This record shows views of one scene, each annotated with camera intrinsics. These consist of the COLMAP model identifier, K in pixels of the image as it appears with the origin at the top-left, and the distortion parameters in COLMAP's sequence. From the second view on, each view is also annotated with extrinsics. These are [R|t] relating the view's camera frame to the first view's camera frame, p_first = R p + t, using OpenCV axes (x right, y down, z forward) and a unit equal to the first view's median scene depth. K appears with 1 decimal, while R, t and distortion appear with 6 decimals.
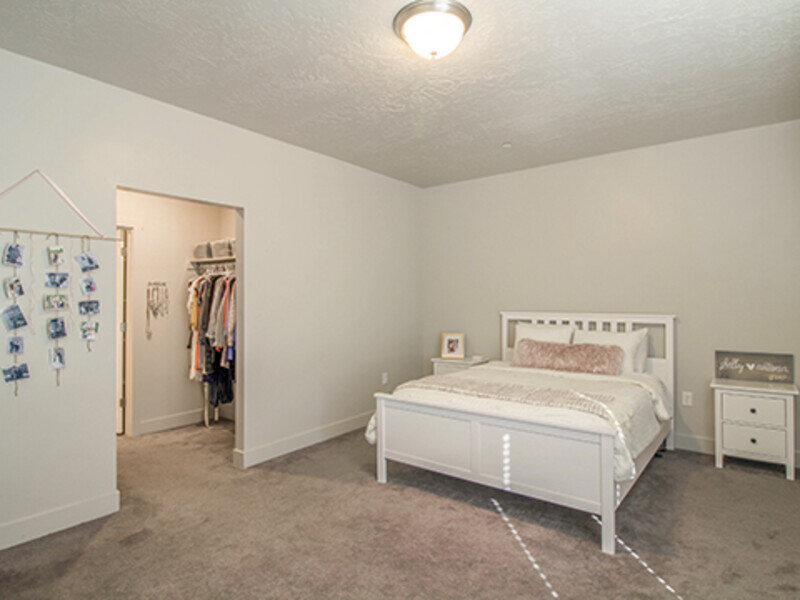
lens RADIAL K [[433.0, 0, 394.8], [0, 433.0, 300.4], [0, 0, 1]] dist [-0.006407, -0.002545]
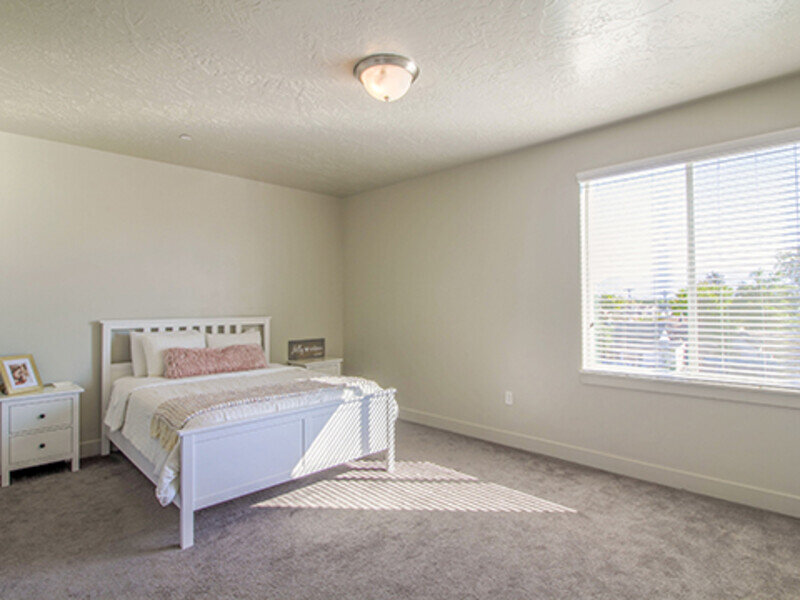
lens RADIAL K [[433.0, 0, 394.9], [0, 433.0, 298.9], [0, 0, 1]] dist [-0.006407, -0.002545]
pose [[0.141778, 0.014741, 0.989789, -0.550840], [0.003581, 0.999875, -0.015405, 0.000372], [-0.989892, 0.005729, 0.141708, 0.403025]]
